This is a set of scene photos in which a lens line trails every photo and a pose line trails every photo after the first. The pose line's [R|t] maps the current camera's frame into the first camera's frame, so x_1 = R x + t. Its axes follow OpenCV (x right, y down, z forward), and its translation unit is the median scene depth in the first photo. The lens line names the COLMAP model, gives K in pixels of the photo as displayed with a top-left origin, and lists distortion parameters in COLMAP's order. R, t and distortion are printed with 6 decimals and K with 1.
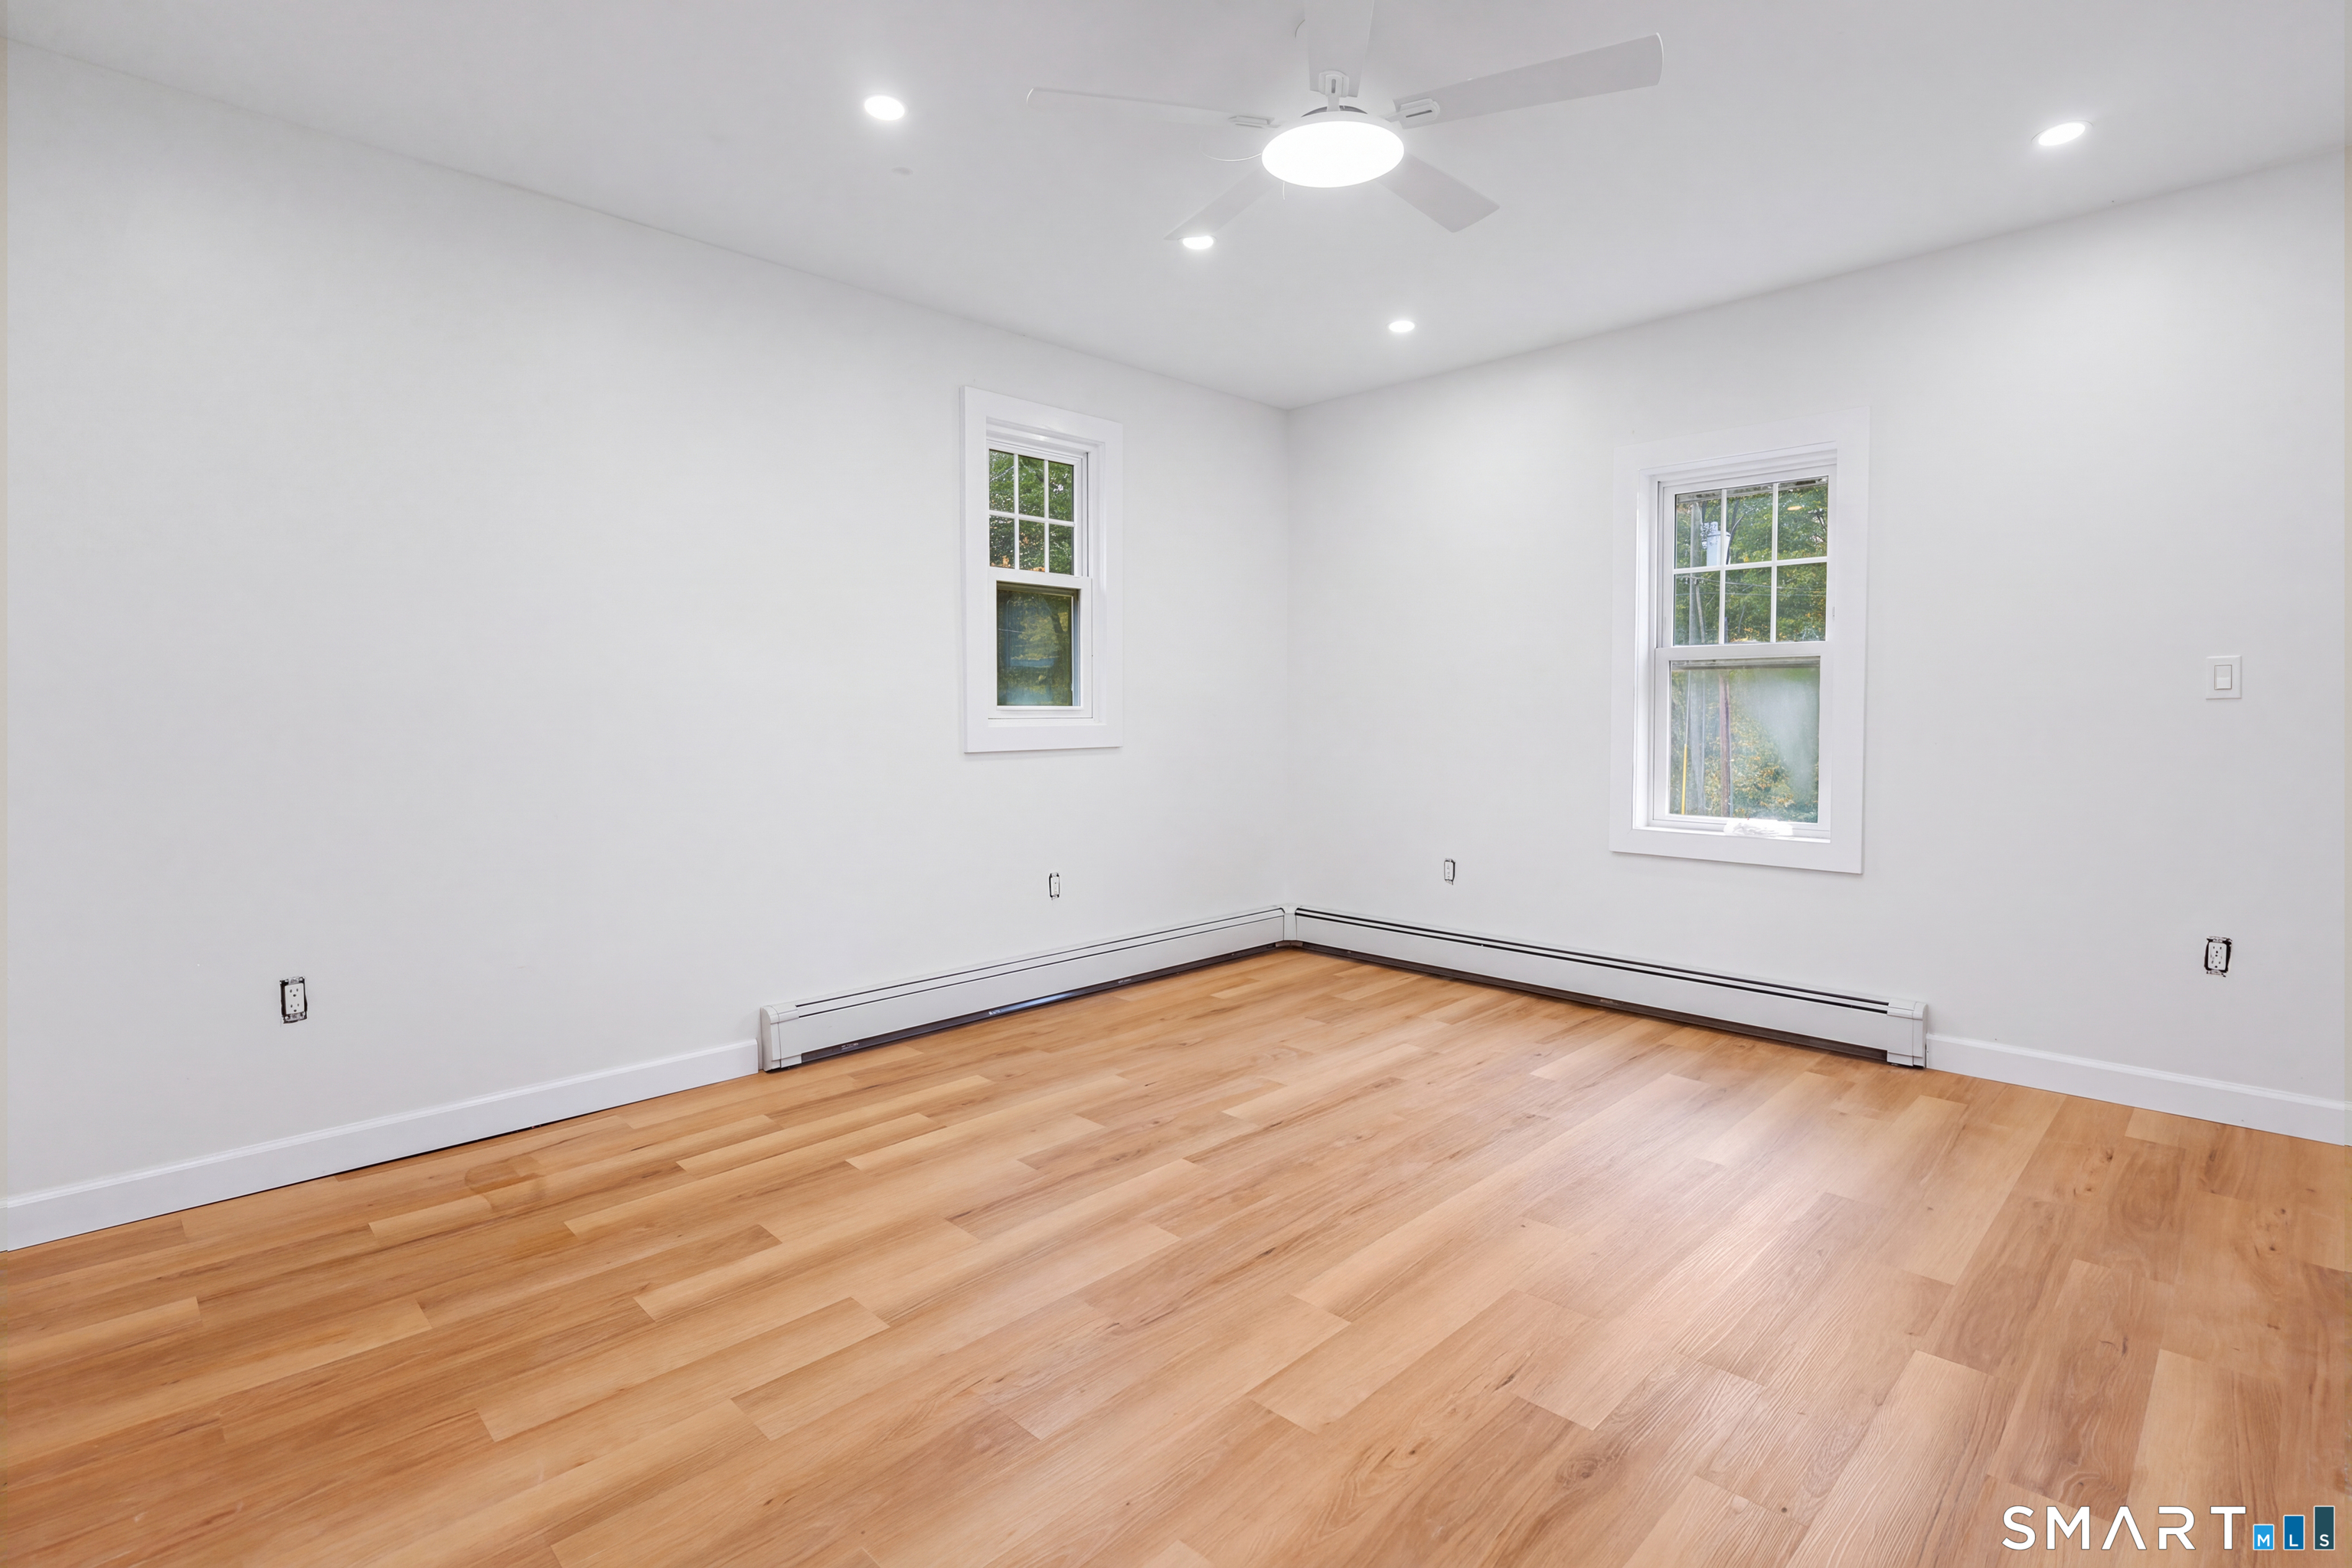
lens RADIAL K [[1117.4, 0, 1177.9], [0, 1117.4, 729.8], [0, 0, 1]] dist [0.001377, 0.000138]
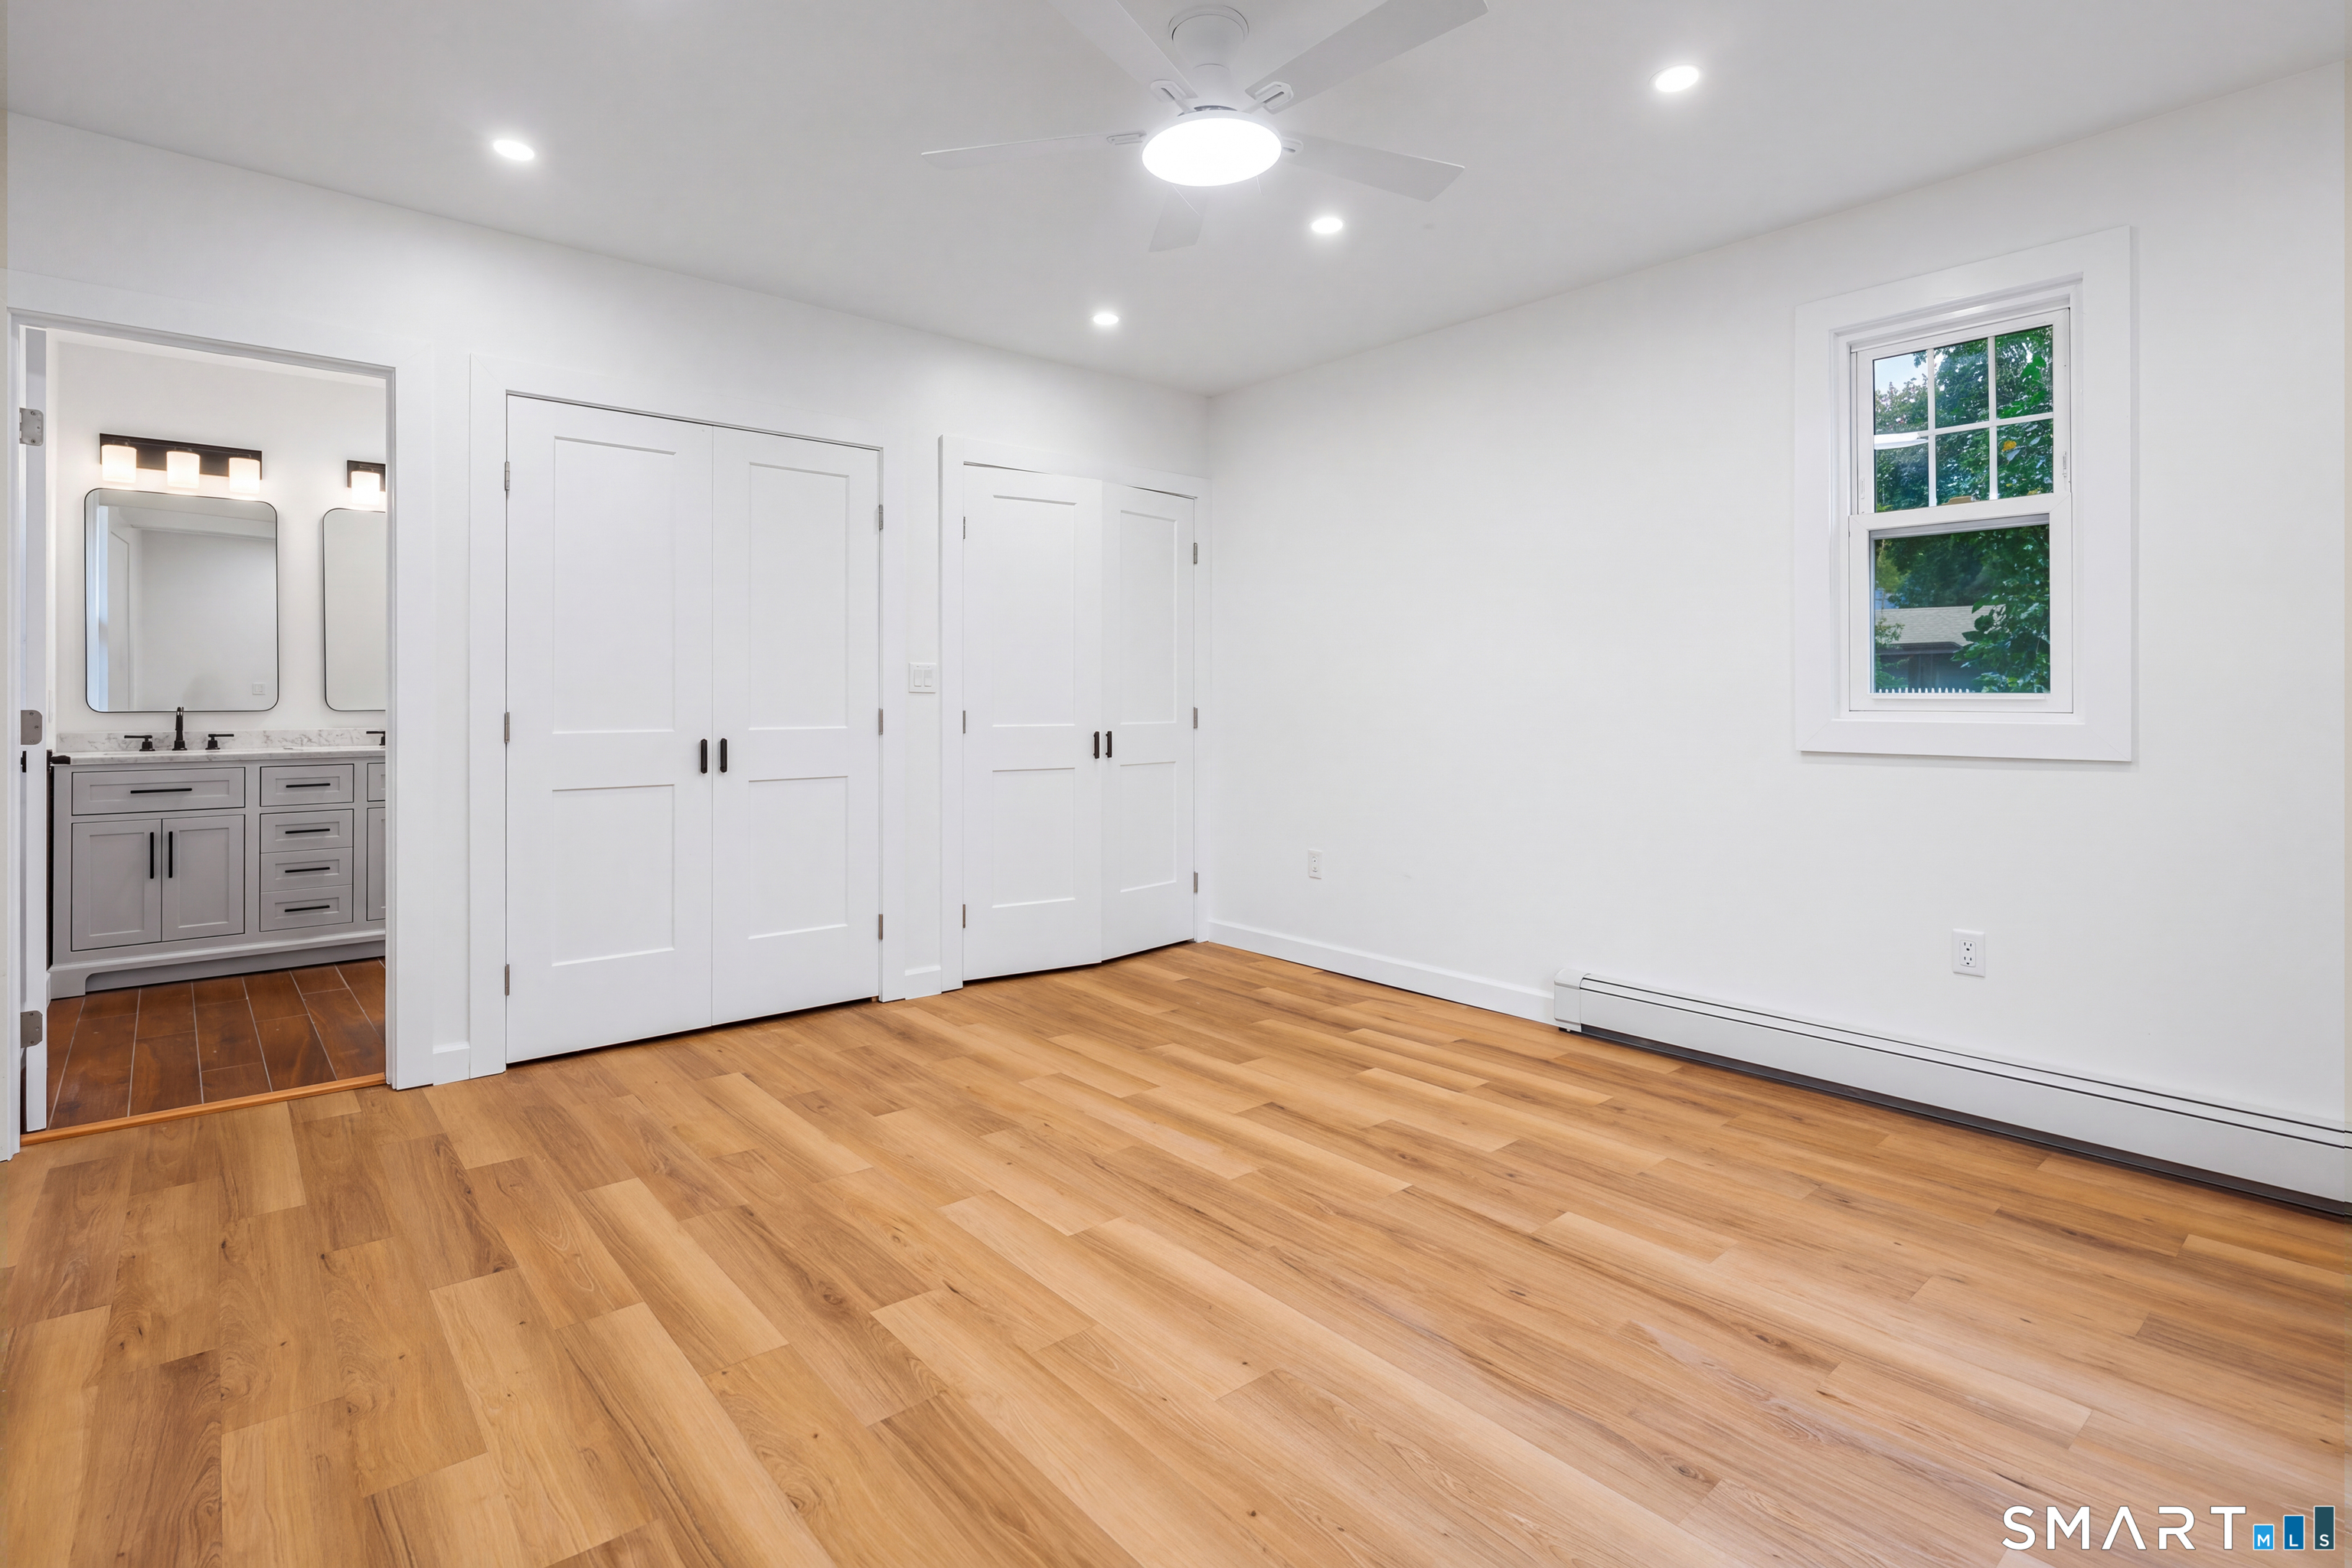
lens RADIAL K [[1132.6, 0, 1174.6], [0, 1132.6, 686.5], [0, 0, 1]] dist [0.000062, -0.000048]
pose [[-0.074567, -0.007690, -0.997186, 1.068441], [-0.018345, 0.999812, -0.006338, -0.021769], [0.997047, 0.017821, -0.074694, 0.967666]]
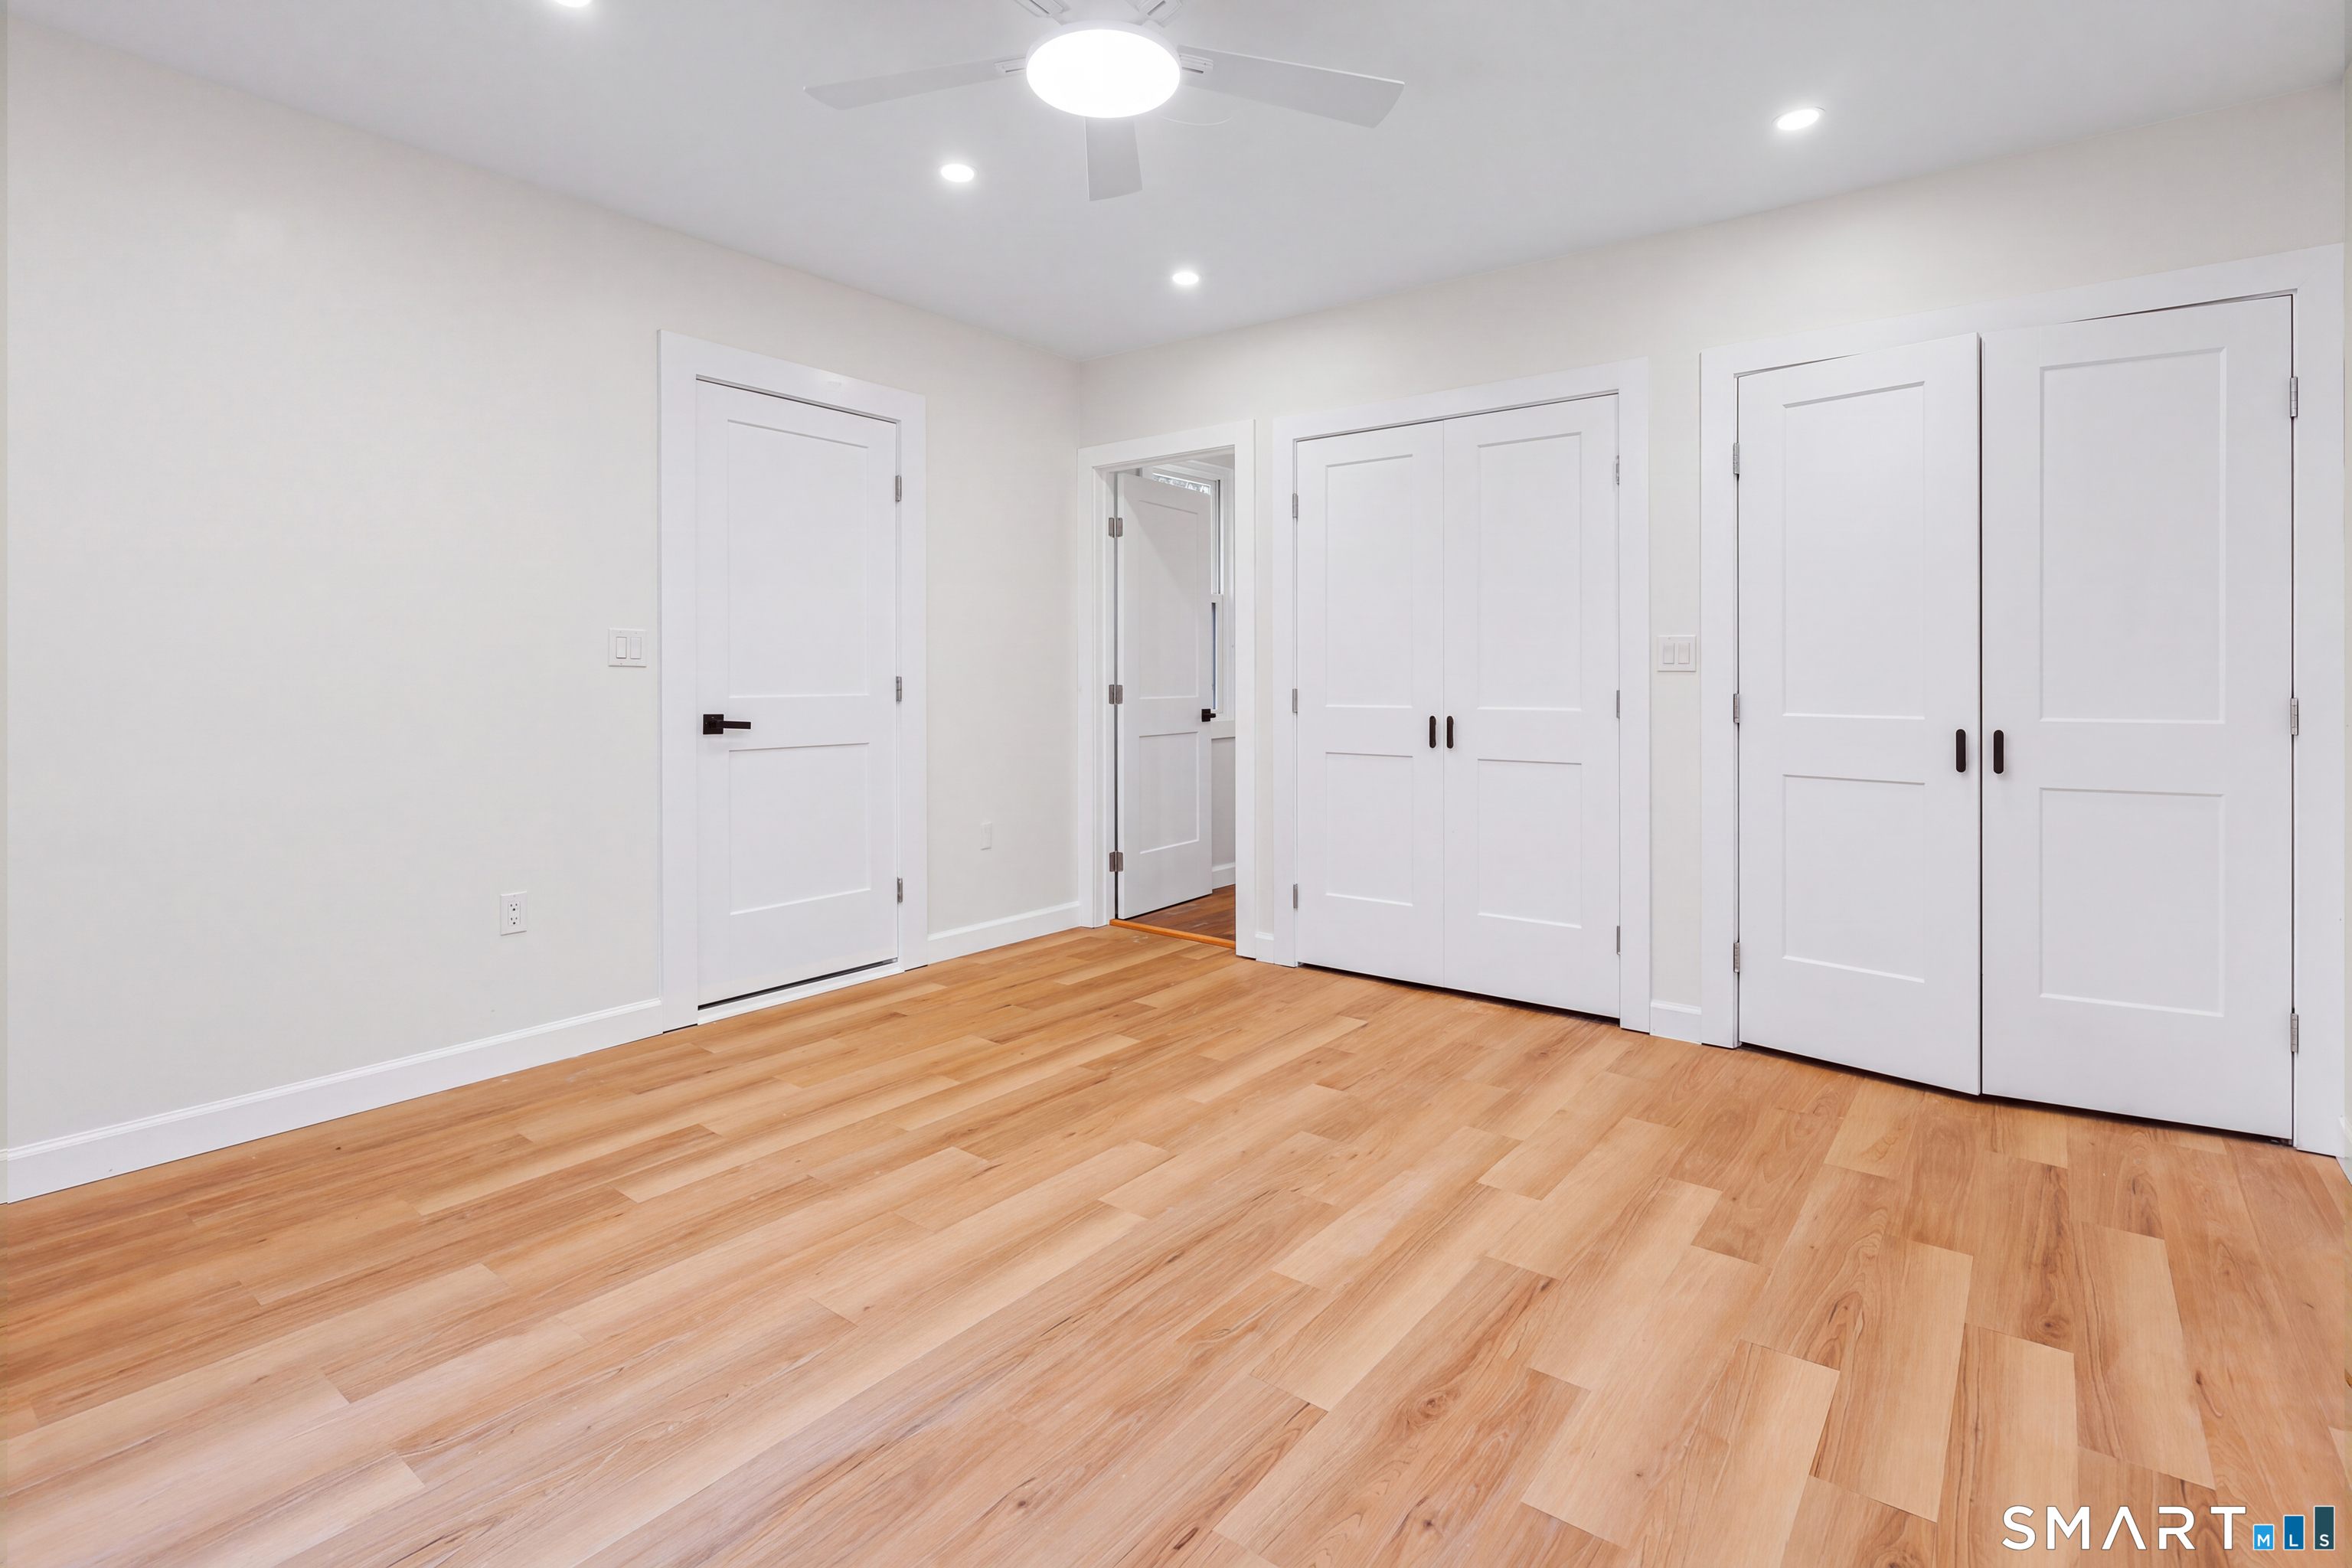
lens RADIAL K [[1132.6, 0, 1174.6], [0, 1132.6, 686.5], [0, 0, 1]] dist [0.000062, -0.000048]
pose [[-0.991639, 0.004164, -0.128977, 0.184850], [0.001305, 0.999752, 0.022241, -0.028008], [0.129037, 0.021887, -0.991398, 1.780444]]
